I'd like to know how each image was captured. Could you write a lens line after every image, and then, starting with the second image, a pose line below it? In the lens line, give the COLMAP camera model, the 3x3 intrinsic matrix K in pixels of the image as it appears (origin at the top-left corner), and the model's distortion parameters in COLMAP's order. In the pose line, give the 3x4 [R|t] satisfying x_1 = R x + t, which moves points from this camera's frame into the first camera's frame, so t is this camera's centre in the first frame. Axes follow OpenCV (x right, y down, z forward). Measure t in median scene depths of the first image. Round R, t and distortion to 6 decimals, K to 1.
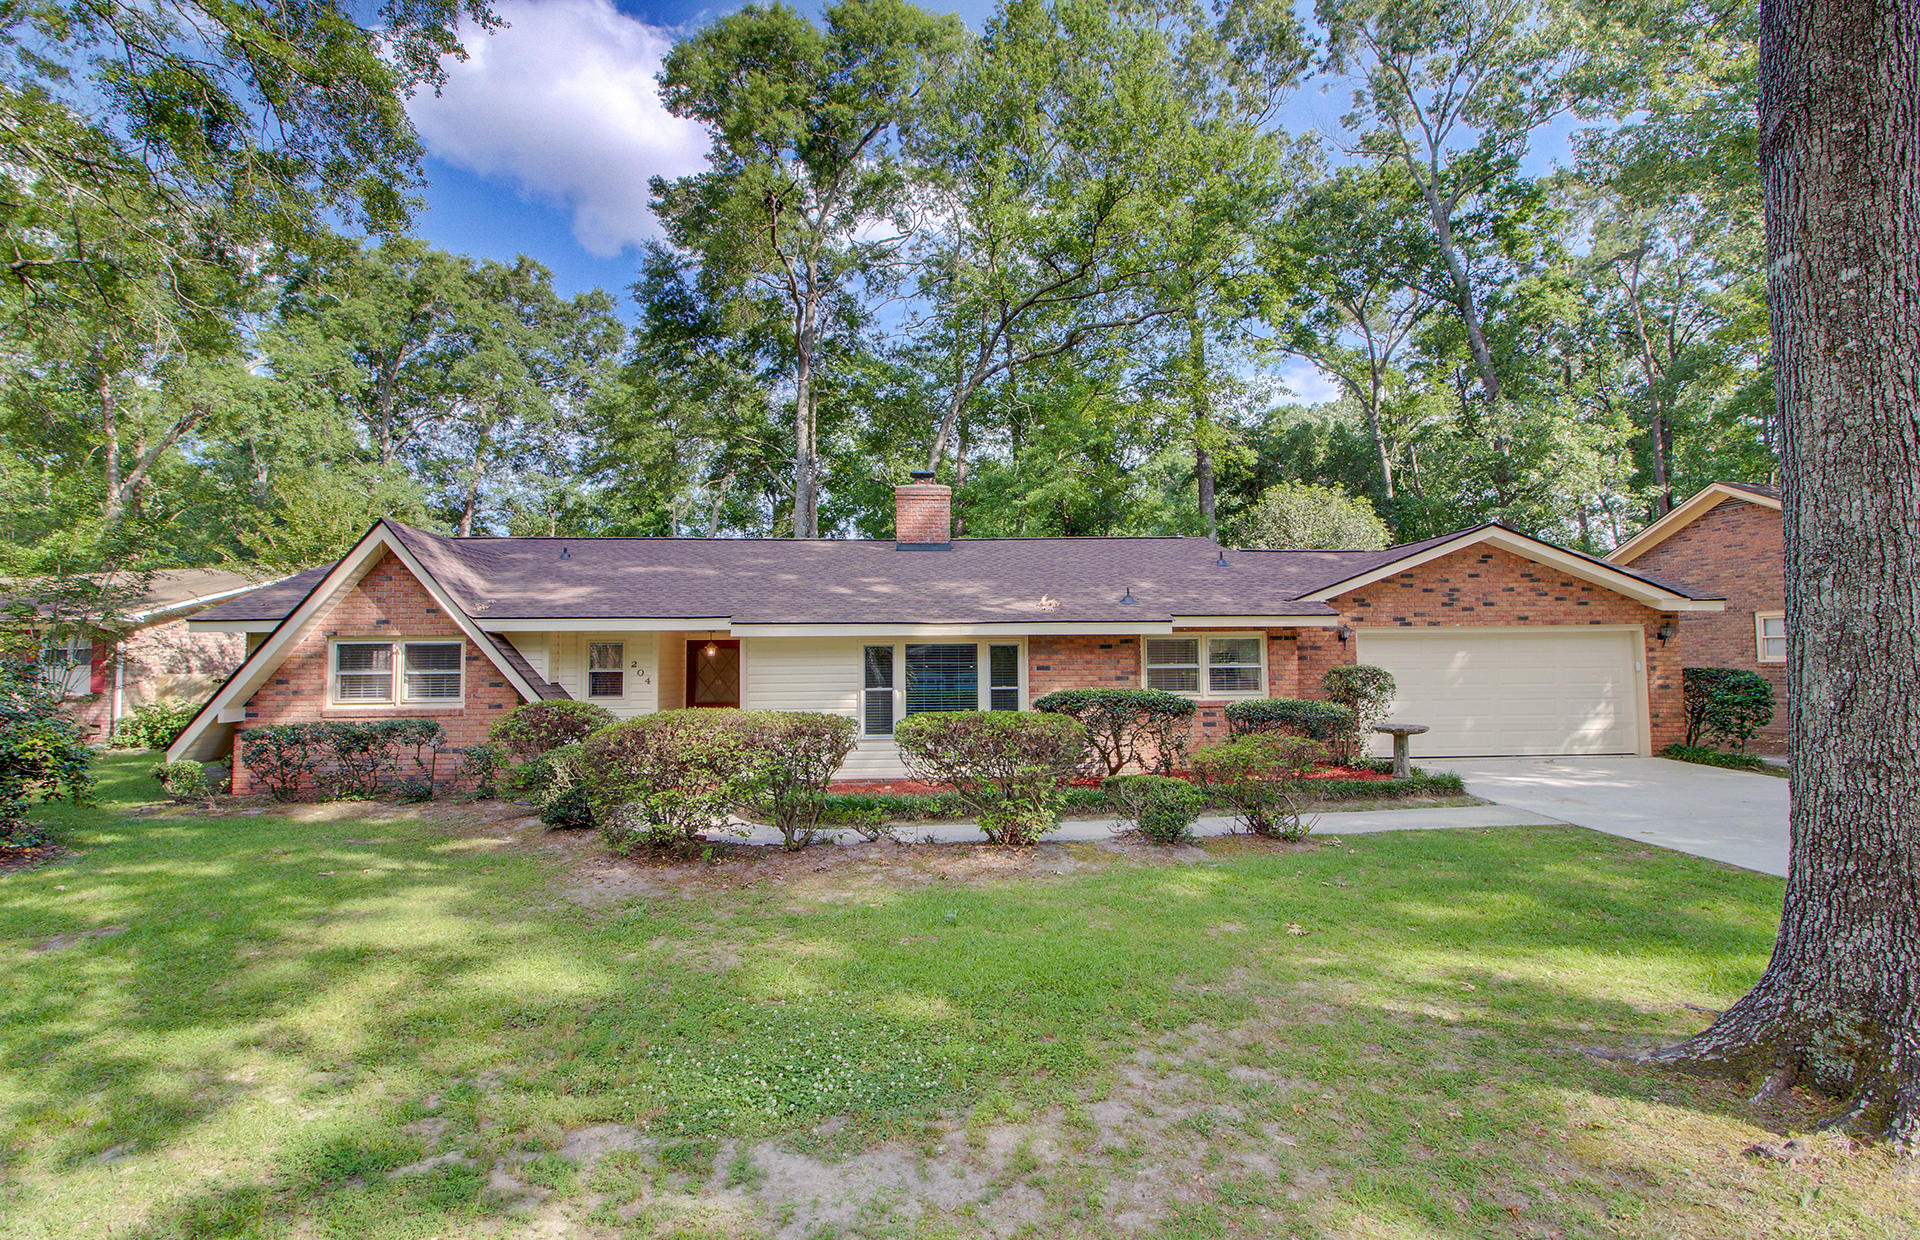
lens RADIAL K [[894.4, 0, 959.0], [0, 894.4, 622.4], [0, 0, 1]] dist [-0.004739, 0.001731]
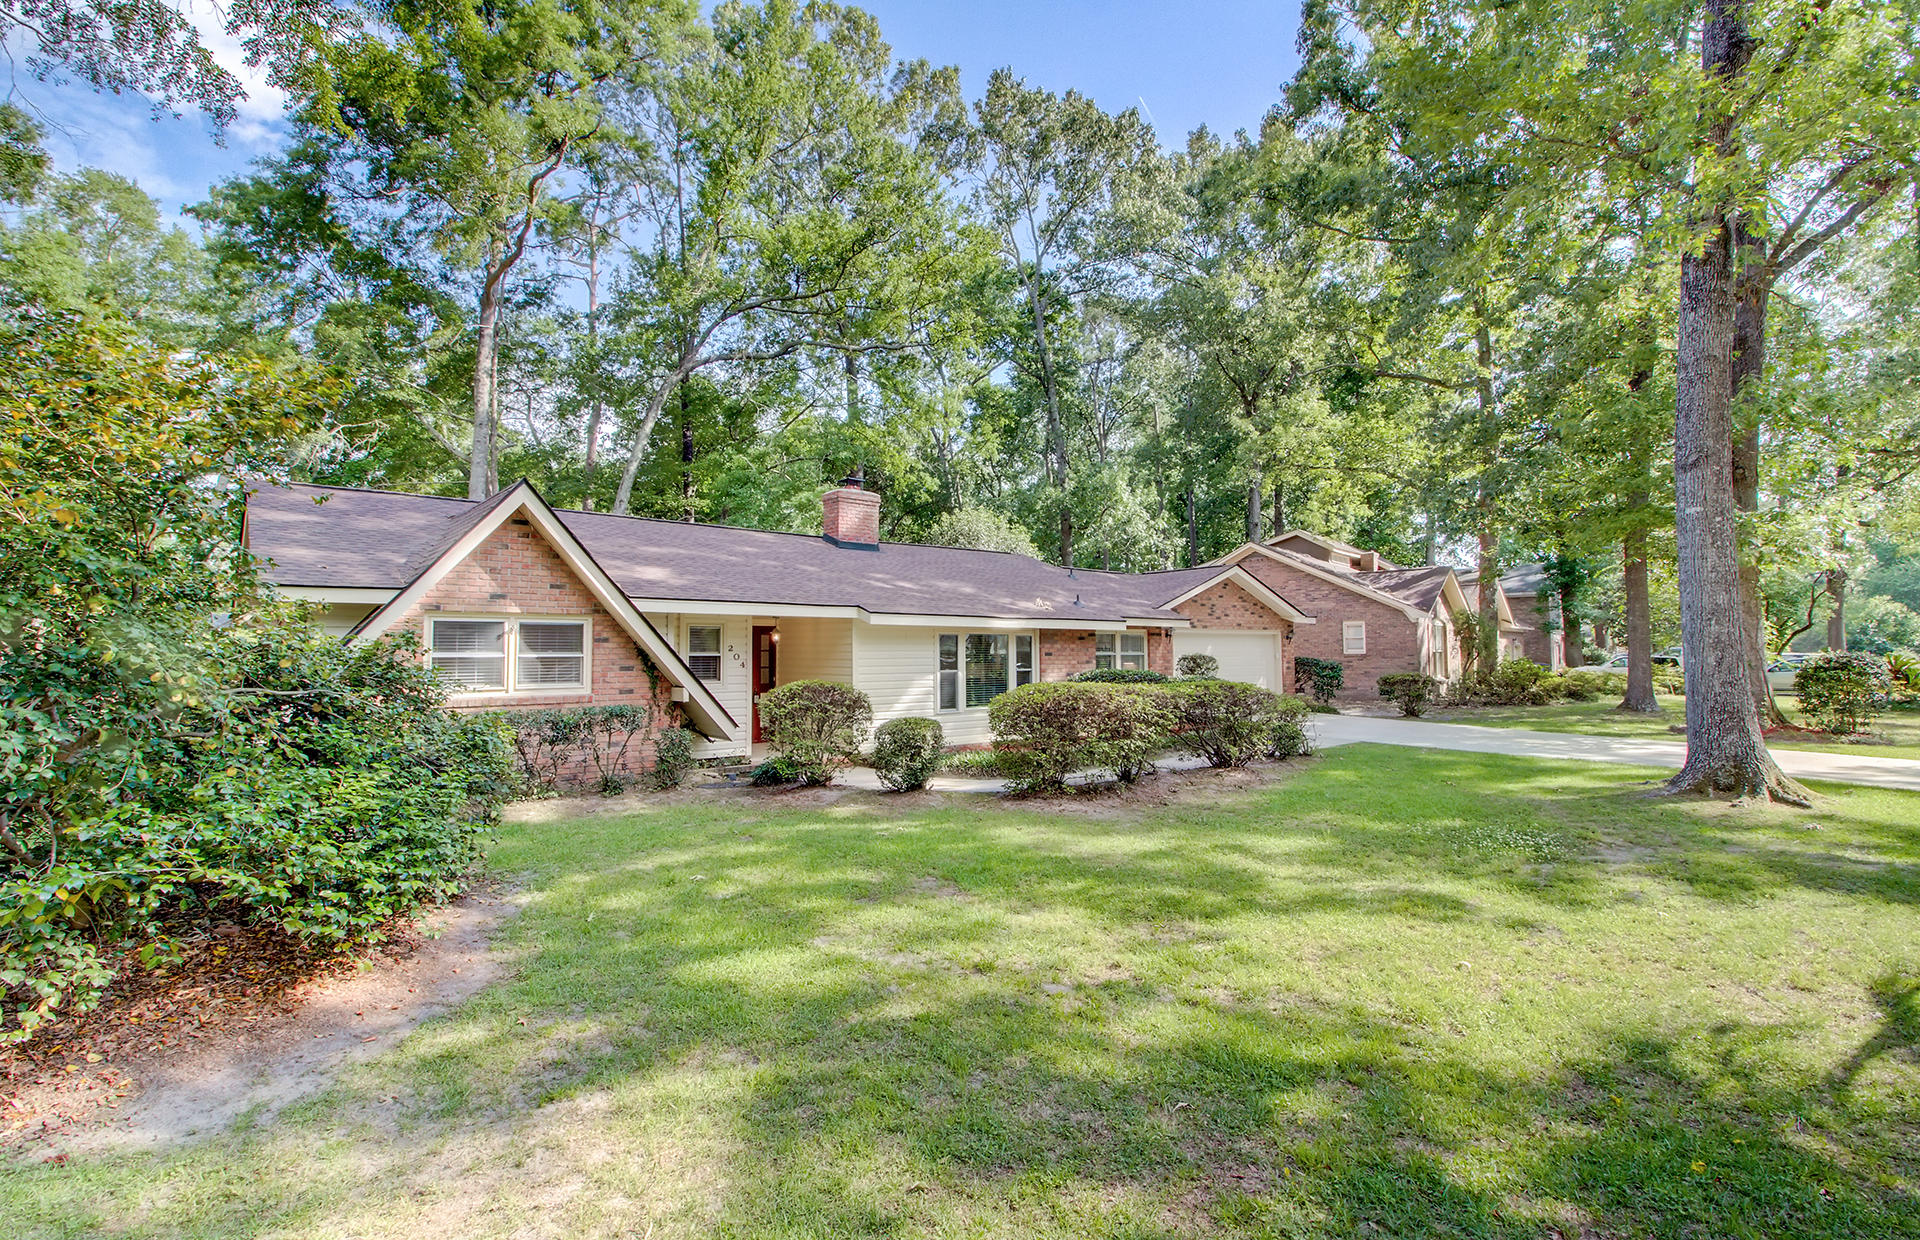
lens RADIAL K [[894.4, 0, 957.7], [0, 894.4, 623.3], [0, 0, 1]] dist [-0.004739, 0.001731]
pose [[0.800028, 0.026273, 0.599387, -0.791548], [-0.031762, 0.999494, -0.001417, 0.012167], [-0.599121, -0.017904, 0.800458, 0.038088]]
